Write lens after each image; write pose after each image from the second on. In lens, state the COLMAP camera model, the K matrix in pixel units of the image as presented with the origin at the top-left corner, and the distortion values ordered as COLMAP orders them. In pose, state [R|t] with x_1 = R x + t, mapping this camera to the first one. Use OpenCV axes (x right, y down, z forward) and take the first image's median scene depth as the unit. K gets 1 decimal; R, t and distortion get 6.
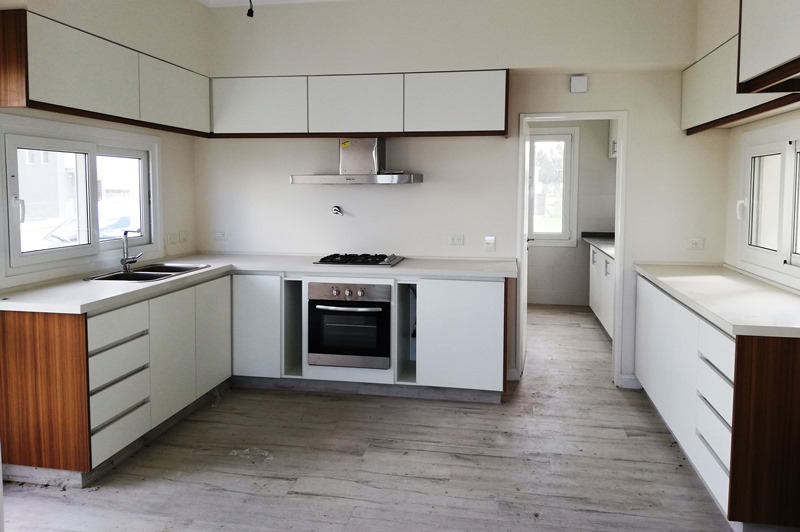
lens RADIAL K [[617.4, 0, 397.2], [0, 617.4, 239.0], [0, 0, 1]] dist [0.033245, -0.000852]
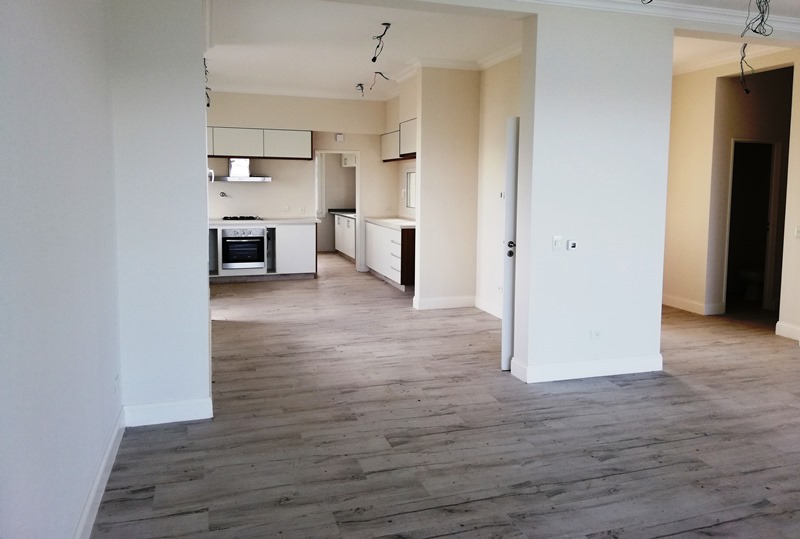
lens RADIAL K [[618.2, 0, 402.0], [0, 618.2, 268.0], [0, 0, 1]] dist [-0.004252, -0.000699]
pose [[0.885238, -0.055374, 0.461830, -0.575217], [0.029519, 0.997575, 0.063028, 0.088334], [-0.464200, -0.042162, 0.884726, -1.122119]]
